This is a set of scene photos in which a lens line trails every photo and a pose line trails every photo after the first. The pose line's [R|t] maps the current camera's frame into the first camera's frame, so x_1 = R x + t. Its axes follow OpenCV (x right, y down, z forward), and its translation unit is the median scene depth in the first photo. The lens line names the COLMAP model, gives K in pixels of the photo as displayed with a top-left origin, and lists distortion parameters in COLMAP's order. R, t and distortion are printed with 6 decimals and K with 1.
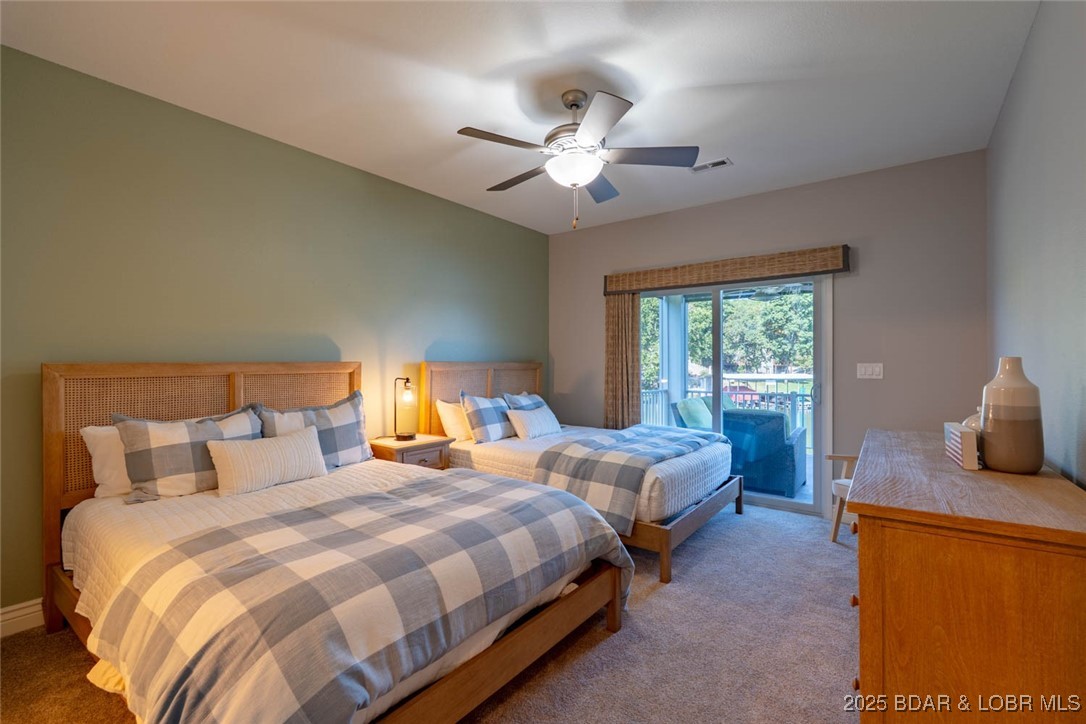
lens RADIAL K [[499.8, 0, 543.0], [0, 499.8, 362.0], [0, 0, 1]] dist [-0.003621, -0.000650]
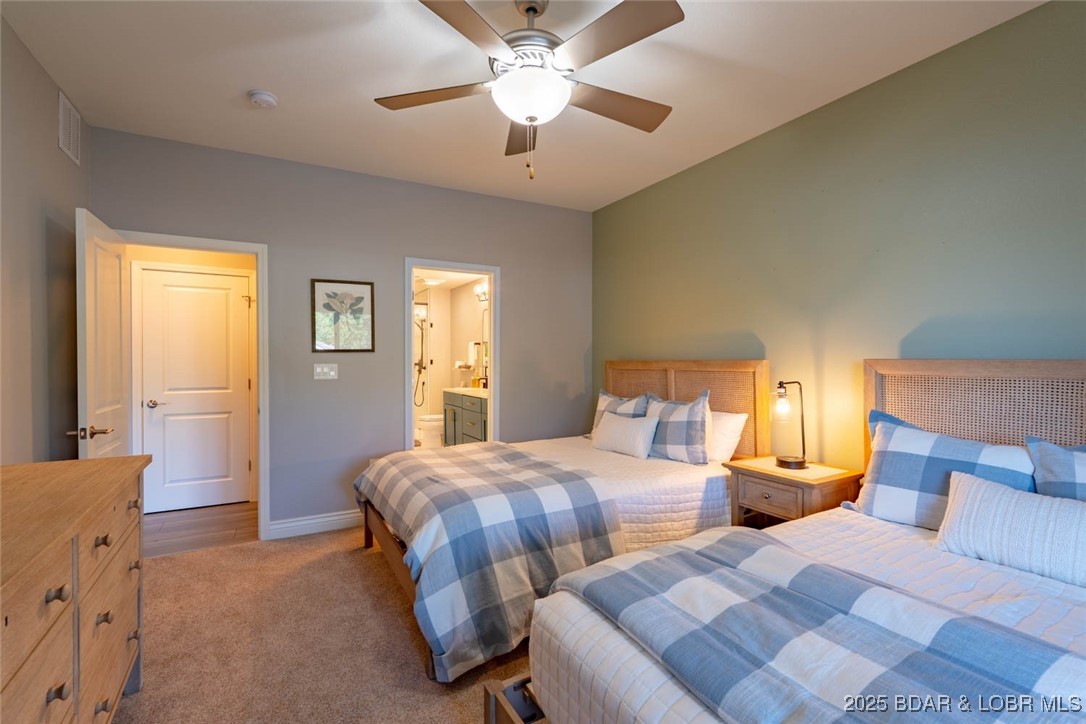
lens RADIAL K [[499.8, 0, 543.0], [0, 499.8, 362.0], [0, 0, 1]] dist [-0.003621, -0.000650]
pose [[-0.379968, -0.001002, -0.924999, 0.595258], [-0.004156, 0.999991, 0.000624, 0.005607], [0.924990, 0.004082, -0.379968, 1.092087]]
